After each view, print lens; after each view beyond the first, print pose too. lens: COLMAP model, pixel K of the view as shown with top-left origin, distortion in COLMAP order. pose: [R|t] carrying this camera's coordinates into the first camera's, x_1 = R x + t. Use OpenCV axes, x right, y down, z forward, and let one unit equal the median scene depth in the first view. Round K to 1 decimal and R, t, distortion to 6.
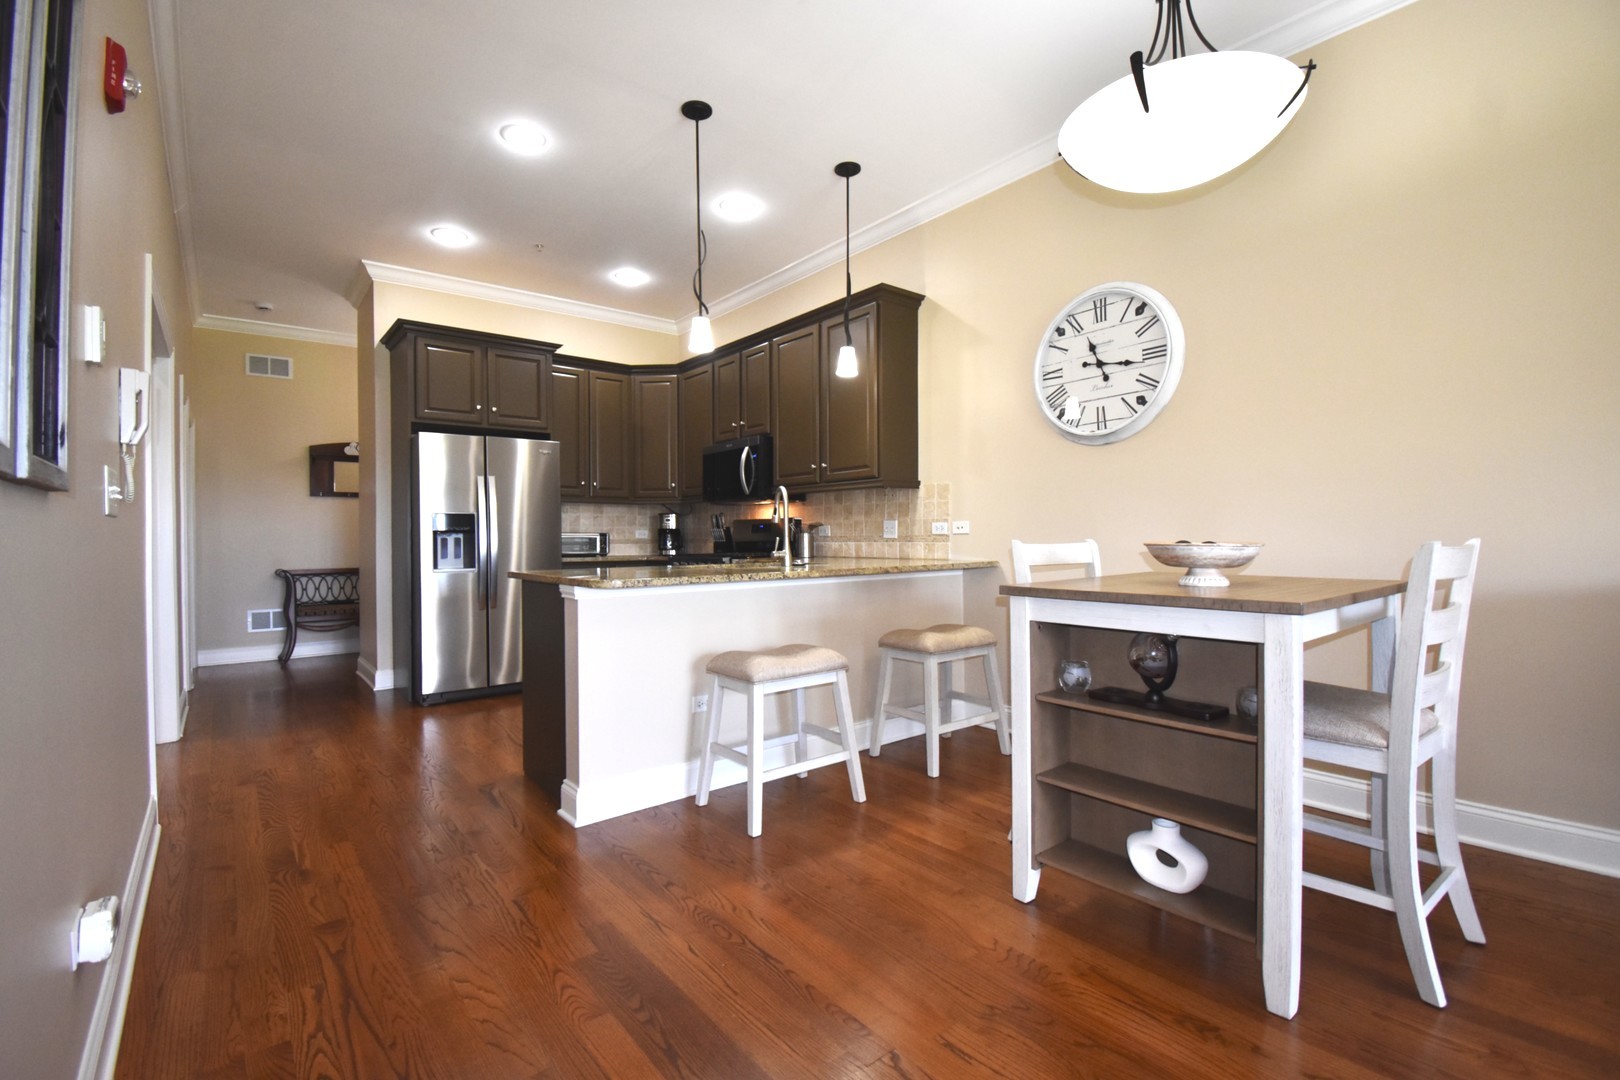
lens RADIAL K [[740.6, 0, 818.6], [0, 740.6, 536.3], [0, 0, 1]] dist [-0.021401, -0.000808]
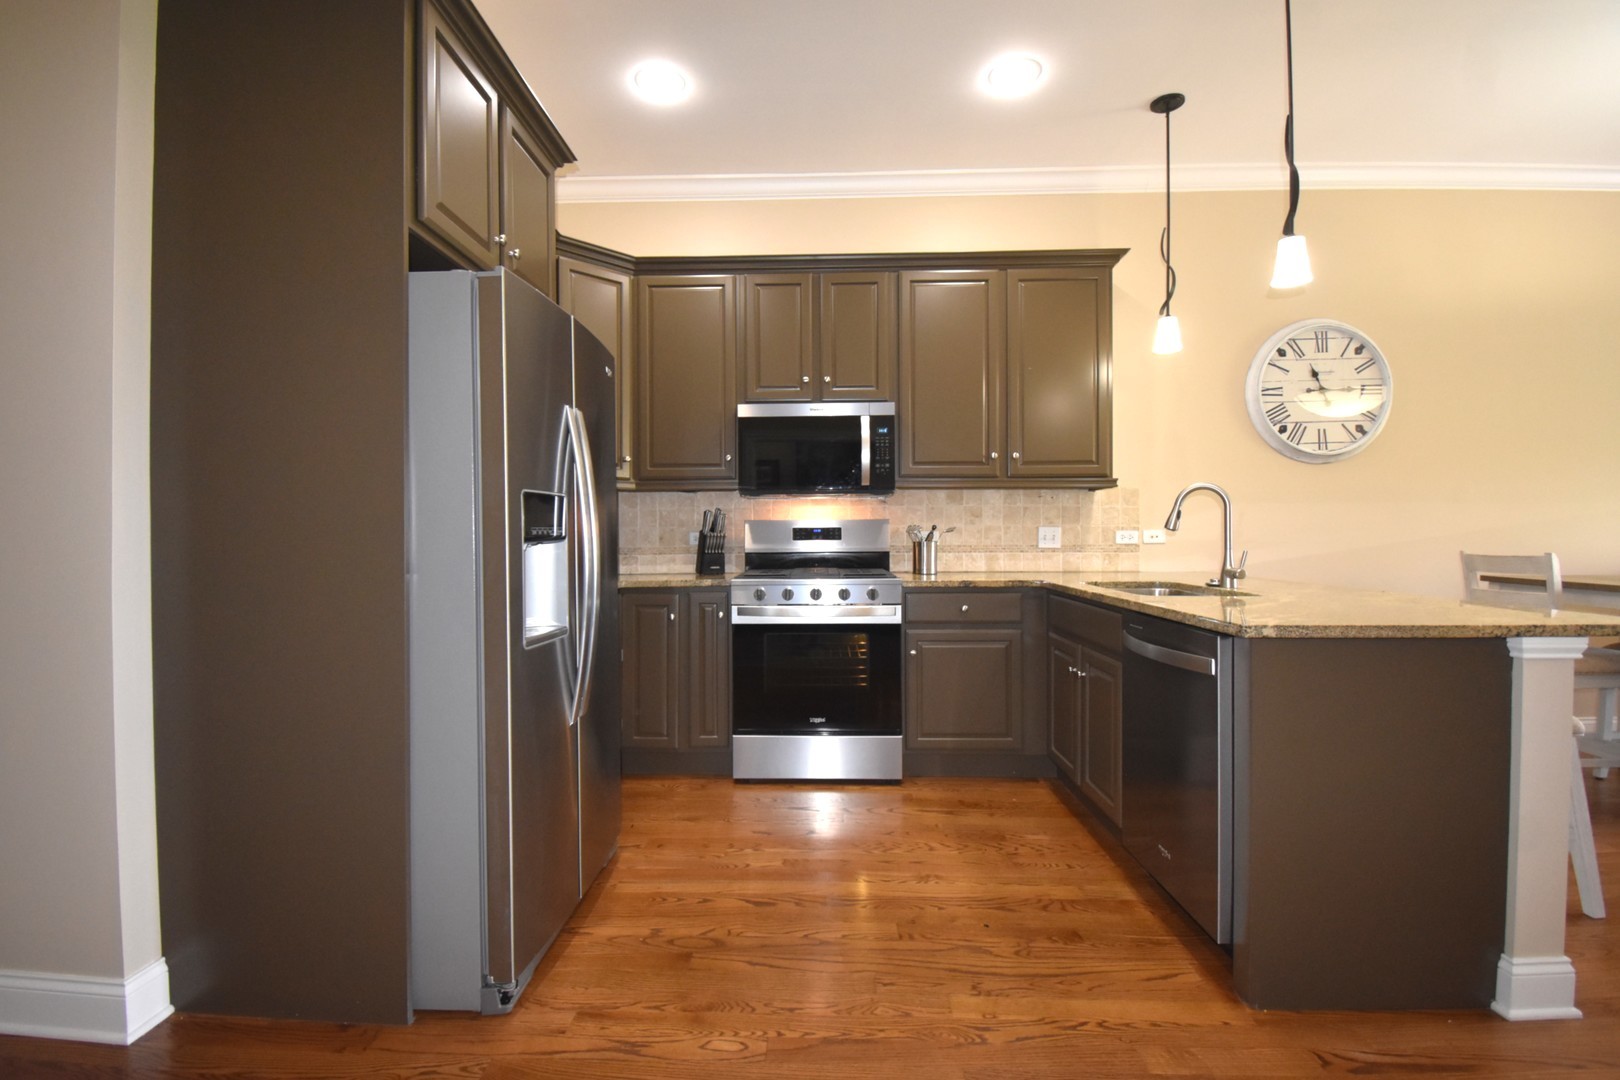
lens RADIAL K [[740.6, 0, 810.5], [0, 740.6, 541.9], [0, 0, 1]] dist [-0.021401, -0.000808]
pose [[0.656698, -0.000815, 0.754153, -0.905472], [-0.001963, 0.999994, 0.002790, -0.007951], [-0.754151, -0.003312, 0.656693, 0.818719]]
